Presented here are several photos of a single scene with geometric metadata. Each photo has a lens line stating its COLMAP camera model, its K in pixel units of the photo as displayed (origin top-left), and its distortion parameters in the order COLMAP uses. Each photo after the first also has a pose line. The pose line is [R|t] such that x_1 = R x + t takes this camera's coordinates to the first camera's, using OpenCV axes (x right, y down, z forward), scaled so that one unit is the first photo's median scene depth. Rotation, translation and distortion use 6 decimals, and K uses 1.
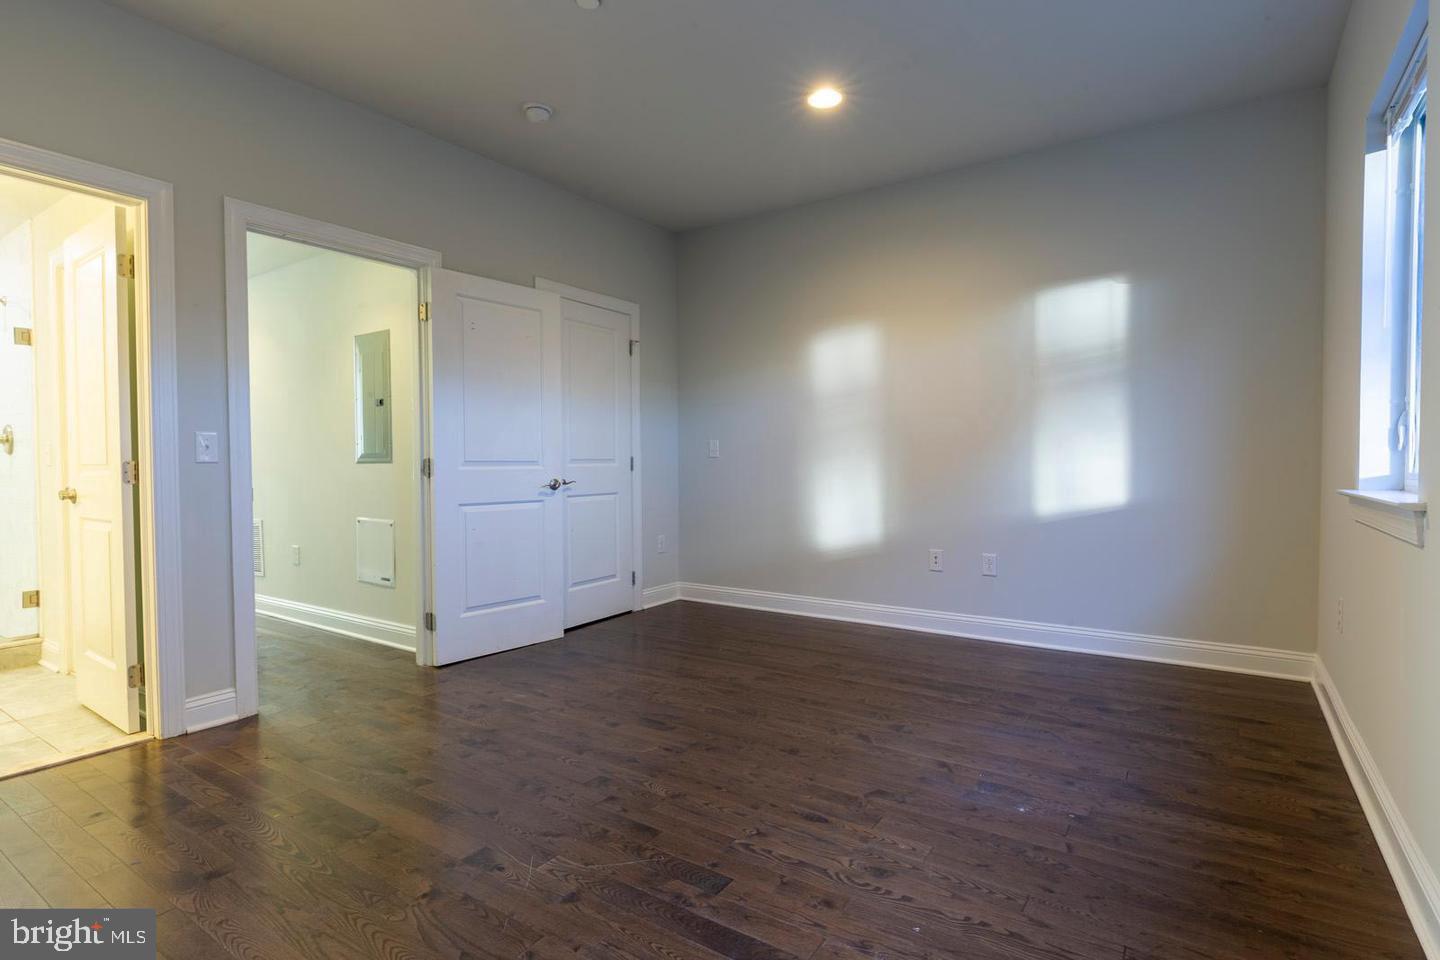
lens RADIAL K [[716.7, 0, 712.3], [0, 716.7, 479.6], [0, 0, 1]] dist [-0.000112, -0.002003]
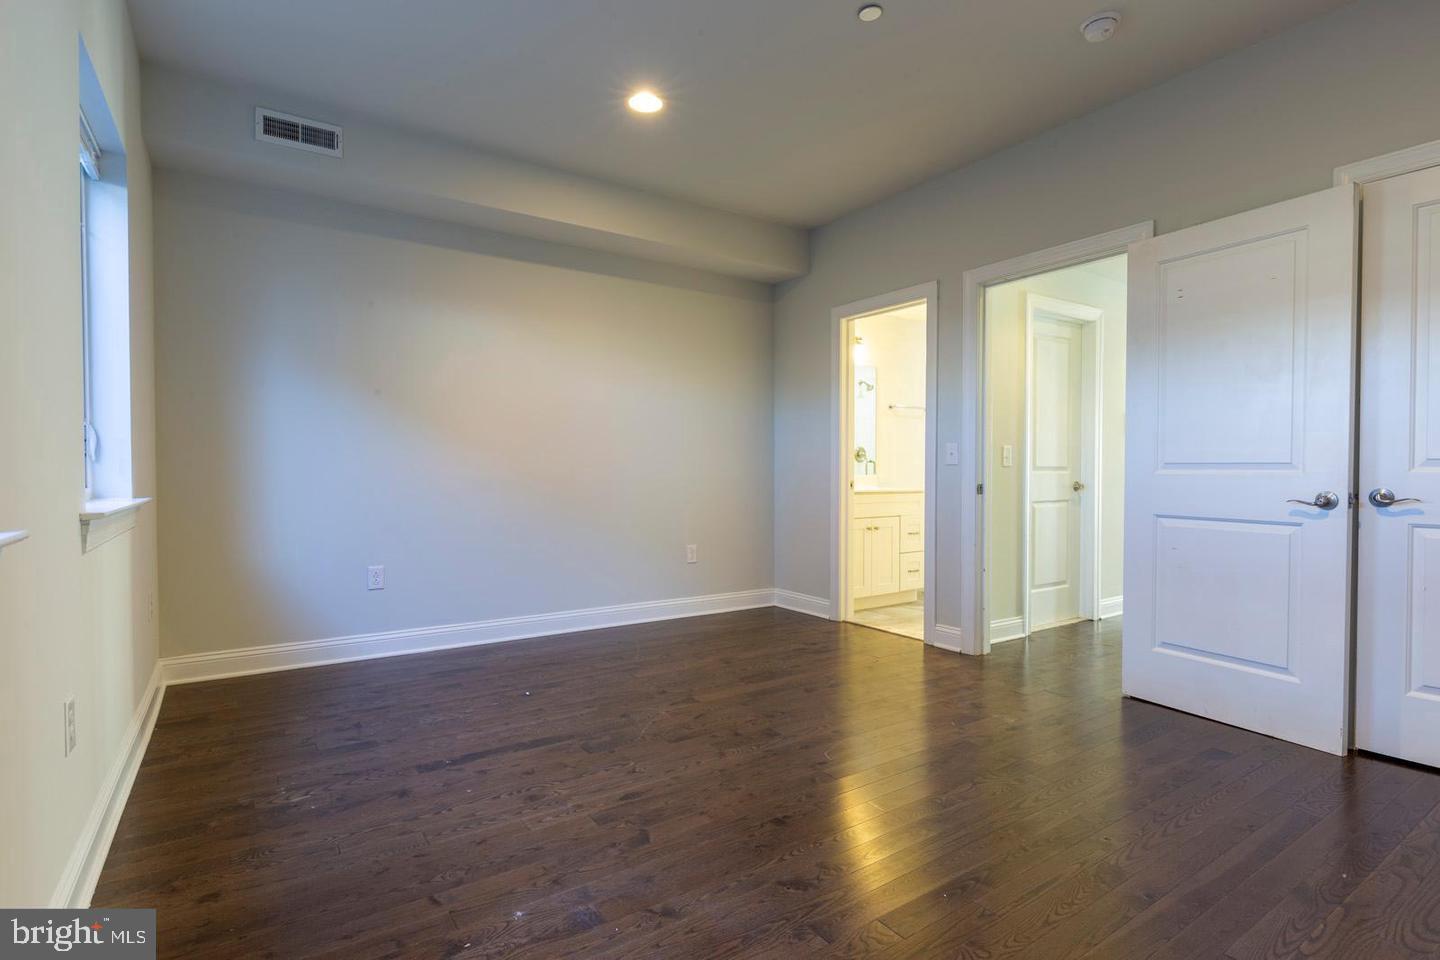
lens RADIAL K [[705.8, 0, 720.0], [0, 705.8, 480.0], [0, 0, 1]] dist [-0.003862, -0.001084]
pose [[-0.356286, 0.022824, -0.934098, 0.923454], [-0.019723, 0.999295, 0.031940, -0.034951], [0.934169, 0.029803, -0.355585, 1.275080]]
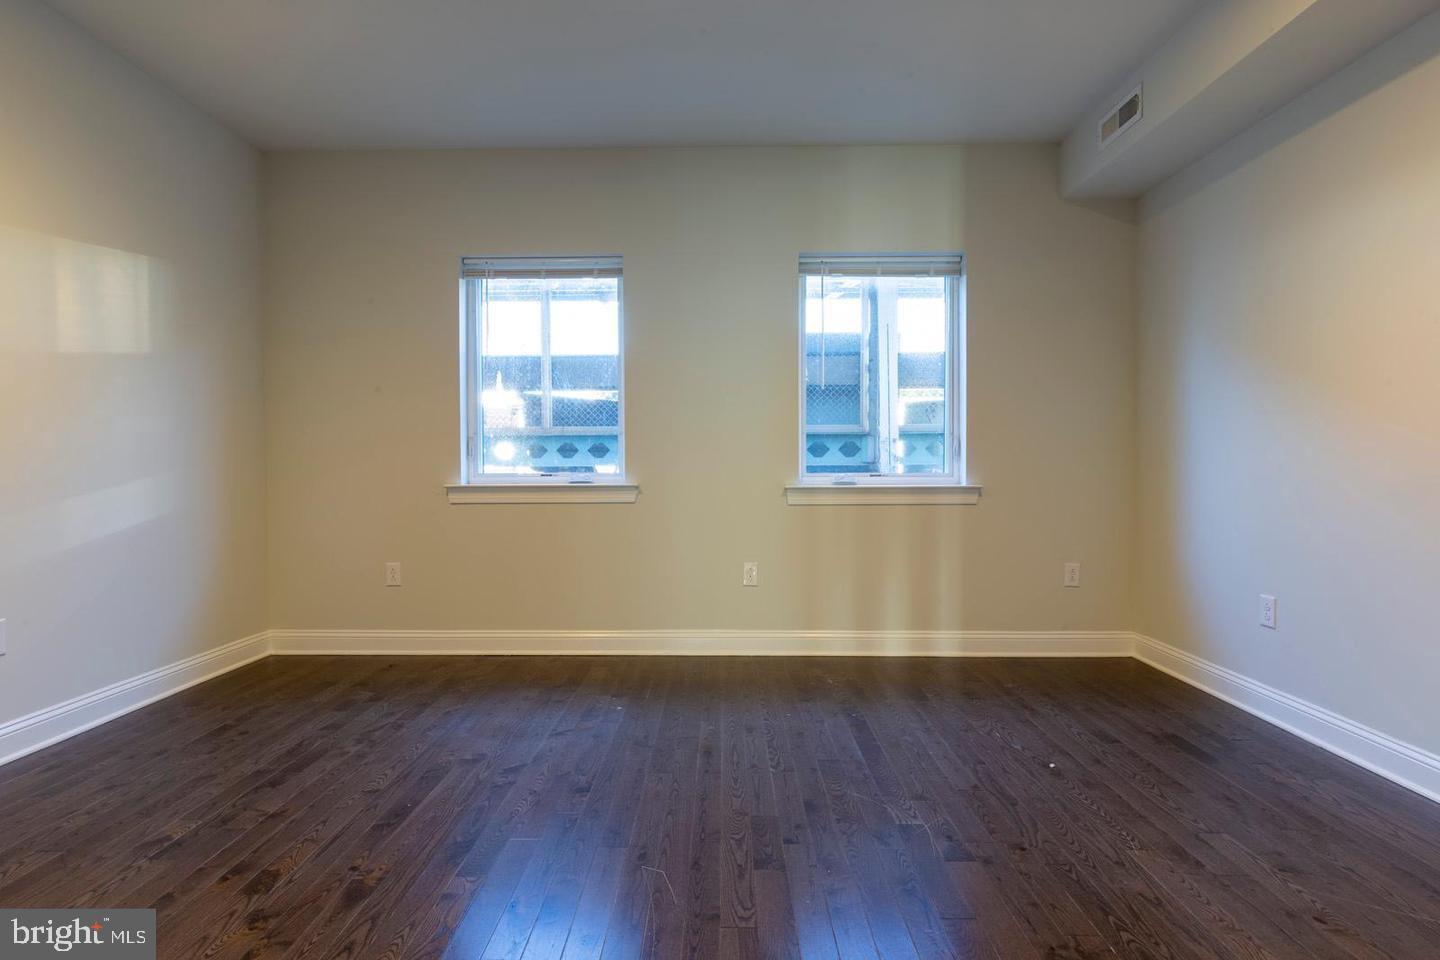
lens RADIAL K [[728.5, 0, 715.8], [0, 728.5, 476.1], [0, 0, 1]] dist [-0.000594, -0.000284]
pose [[-0.558613, -0.004532, 0.829416, -0.757722], [0.025705, 0.999410, 0.022773, -0.023556], [-0.829030, 0.034042, -0.558167, 1.421835]]
